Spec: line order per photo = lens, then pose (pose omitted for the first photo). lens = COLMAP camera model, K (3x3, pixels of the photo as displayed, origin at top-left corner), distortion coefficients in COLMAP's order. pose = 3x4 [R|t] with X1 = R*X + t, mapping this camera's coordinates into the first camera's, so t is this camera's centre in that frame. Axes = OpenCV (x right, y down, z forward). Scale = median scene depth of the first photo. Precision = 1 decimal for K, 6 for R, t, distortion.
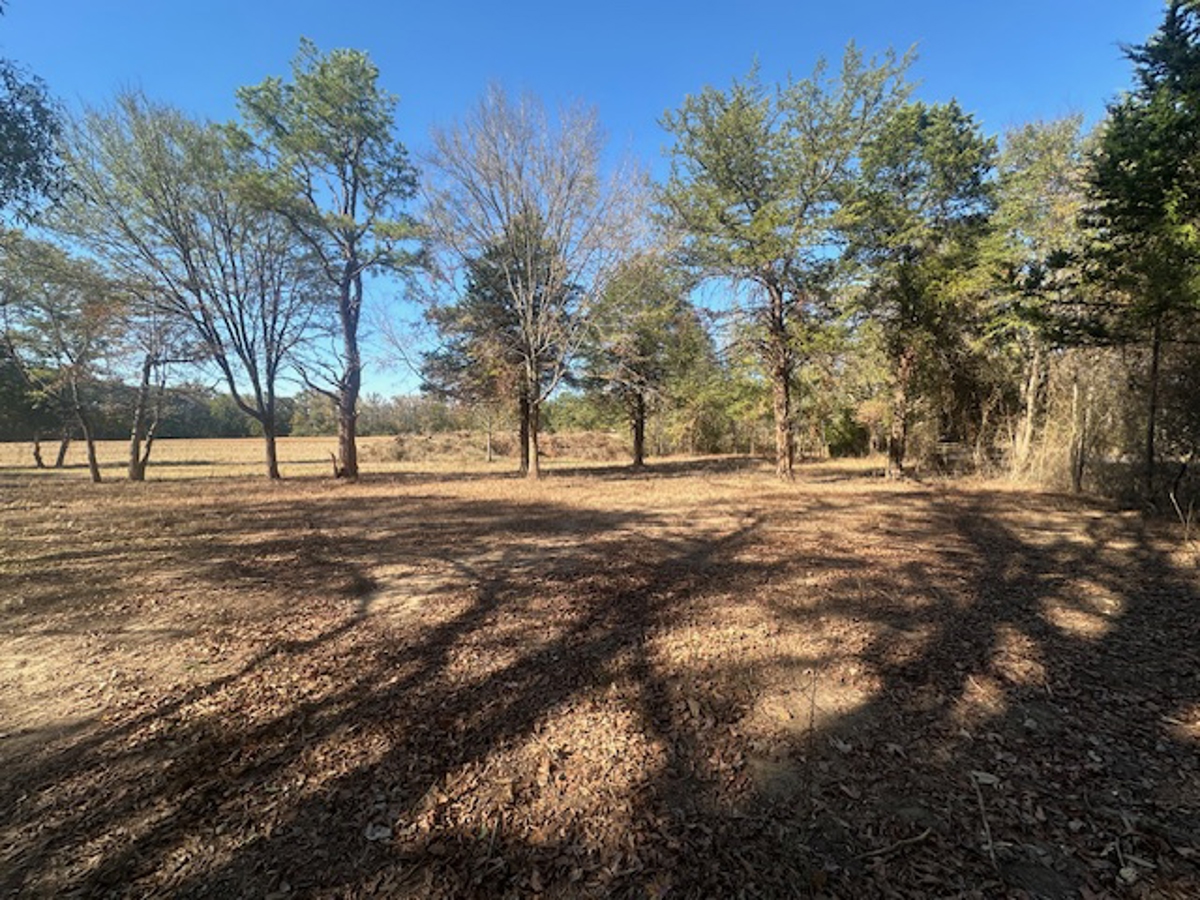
lens RADIAL K [[479.1, 0, 600.3], [0, 479.1, 454.9], [0, 0, 1]] dist [0.002539, 0.000890]
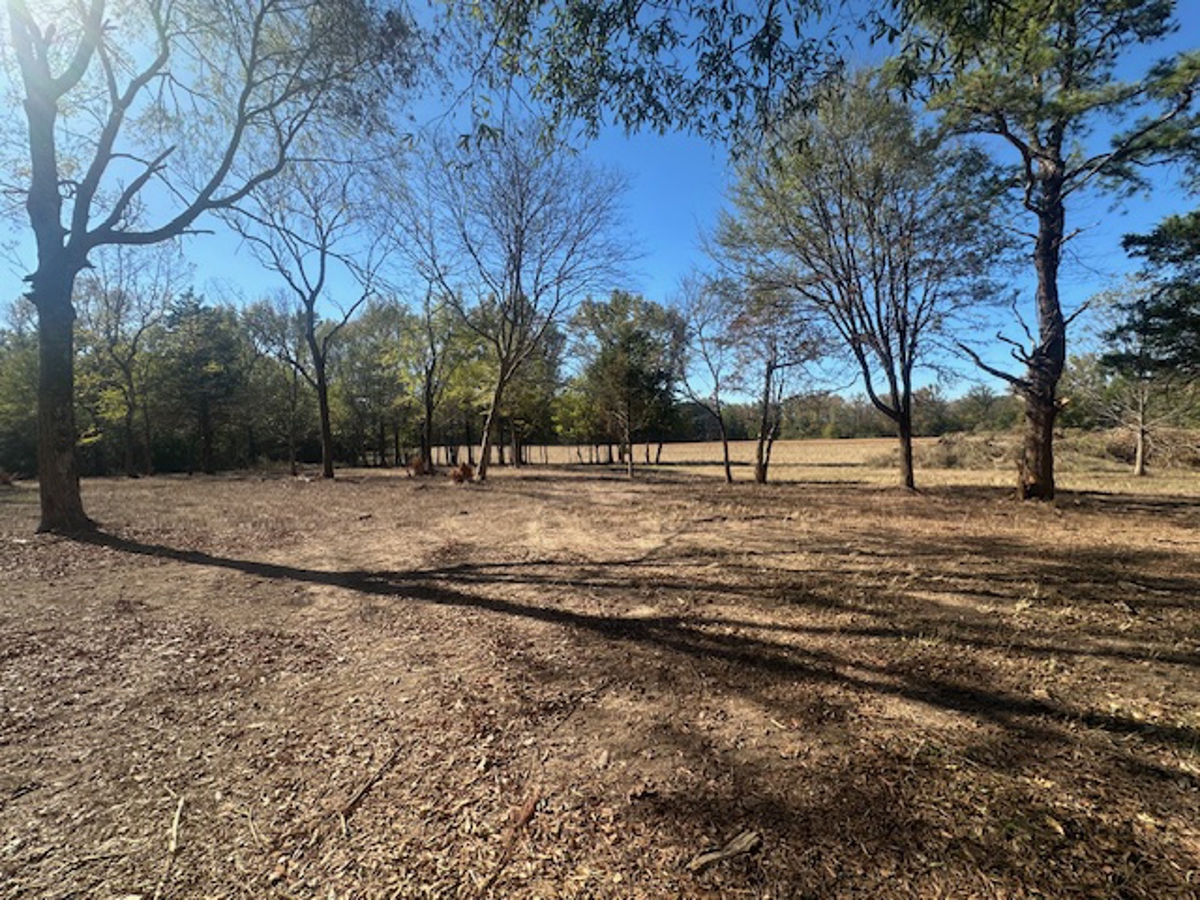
lens RADIAL K [[479.1, 0, 600.3], [0, 479.1, 454.9], [0, 0, 1]] dist [0.002539, 0.000890]
pose [[0.657476, 0.016627, -0.753292, -0.404523], [-0.022877, 0.999736, 0.002099, 0.004042], [0.753128, 0.015854, 0.657683, 0.049905]]
